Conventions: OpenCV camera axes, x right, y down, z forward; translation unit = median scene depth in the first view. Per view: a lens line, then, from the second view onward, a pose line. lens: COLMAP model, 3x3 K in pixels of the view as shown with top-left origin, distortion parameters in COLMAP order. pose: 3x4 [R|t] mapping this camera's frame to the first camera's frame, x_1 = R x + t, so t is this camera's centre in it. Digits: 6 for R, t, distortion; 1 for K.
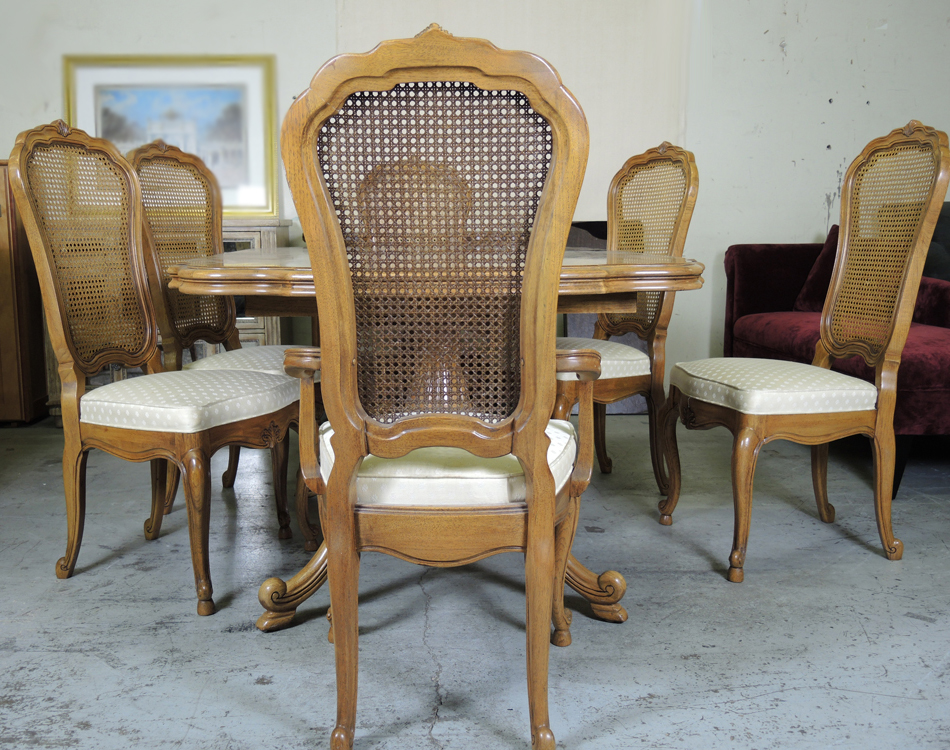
lens RADIAL K [[1066.7, 0, 450.6], [0, 1066.7, 370.9], [0, 0, 1]] dist [0.022001, -0.153238]
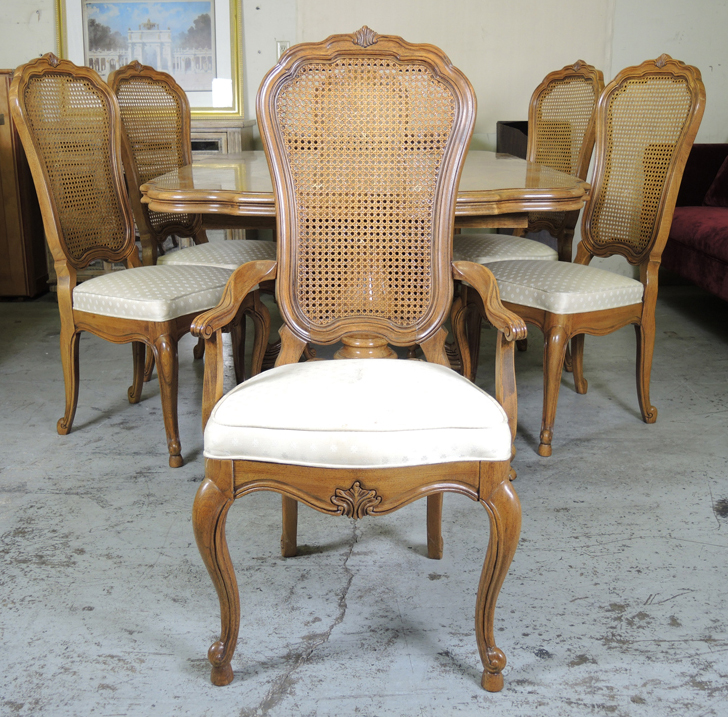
lens RADIAL K [[995.4, 0, 364.0], [0, 995.4, 358.5], [0, 0, 1]] dist [-0.027973, -0.062655]
pose [[0.998370, 0.015714, -0.054865, 0.050256], [-0.008779, 0.992191, 0.124420, -0.042156], [0.056392, -0.123736, 0.990712, -0.117375]]
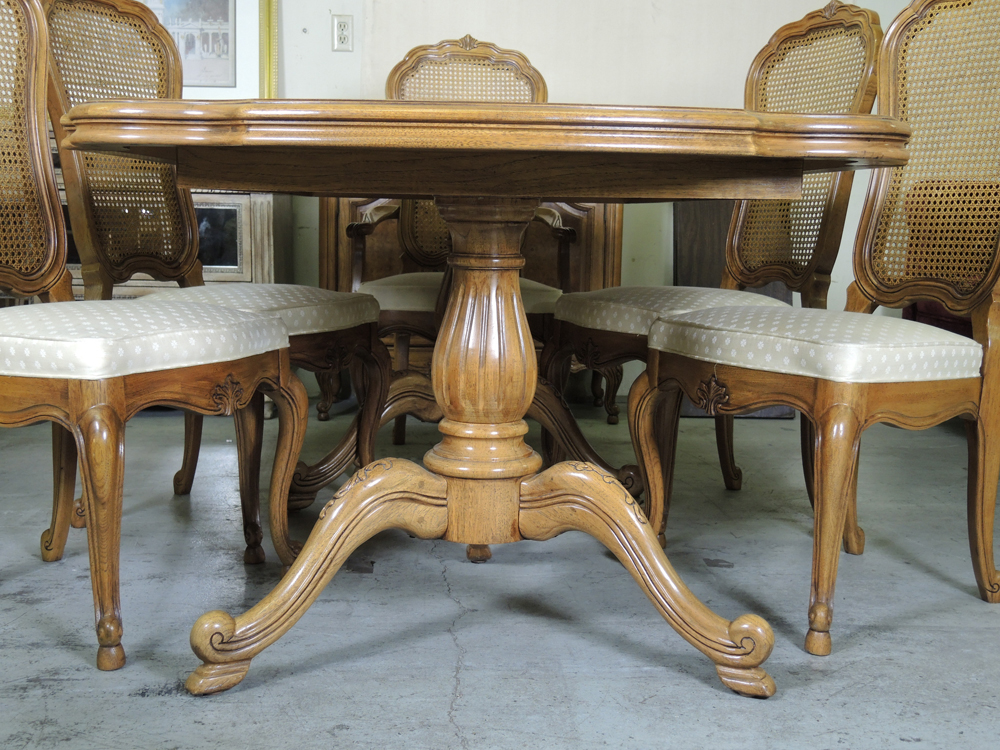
lens RADIAL K [[1342.2, 0, 500.0], [0, 1342.2, 375.0], [0, 0, 1]] dist [0.162796, -0.417012]
pose [[0.999579, 0.023865, -0.016482, 0.011806], [-0.024181, 0.999523, -0.019207, 0.062343], [0.016016, 0.019597, 0.999680, 0.187209]]
